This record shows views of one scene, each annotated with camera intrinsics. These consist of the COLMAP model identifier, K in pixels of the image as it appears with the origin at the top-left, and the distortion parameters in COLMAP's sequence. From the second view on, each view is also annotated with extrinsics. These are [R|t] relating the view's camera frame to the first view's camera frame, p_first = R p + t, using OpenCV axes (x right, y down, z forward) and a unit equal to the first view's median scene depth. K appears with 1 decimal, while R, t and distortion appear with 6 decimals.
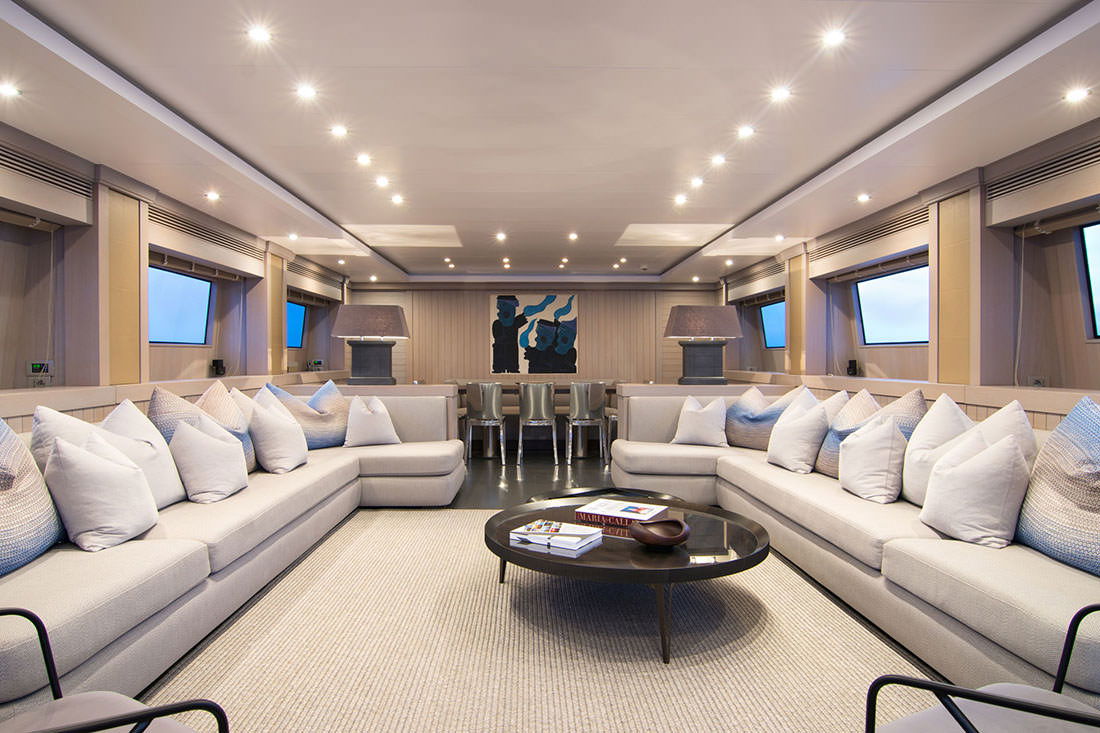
lens RADIAL K [[637.4, 0, 576.0], [0, 637.4, 366.5], [0, 0, 1]] dist [-0.018140, -0.000374]
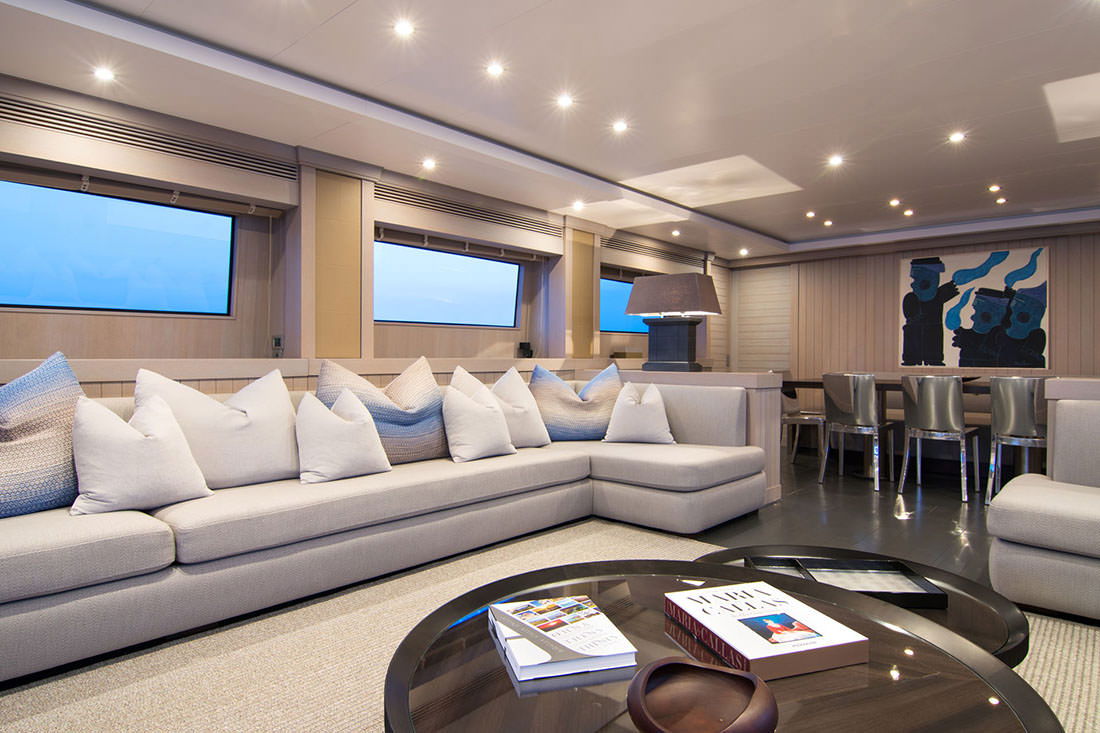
lens RADIAL K [[637.4, 0, 576.0], [0, 637.4, 366.5], [0, 0, 1]] dist [-0.018140, -0.000374]
pose [[0.716313, 0.011567, -0.697683, 0.163990], [-0.010836, 0.999926, 0.005453, 0.018057], [0.697695, 0.003654, 0.716385, 0.298551]]
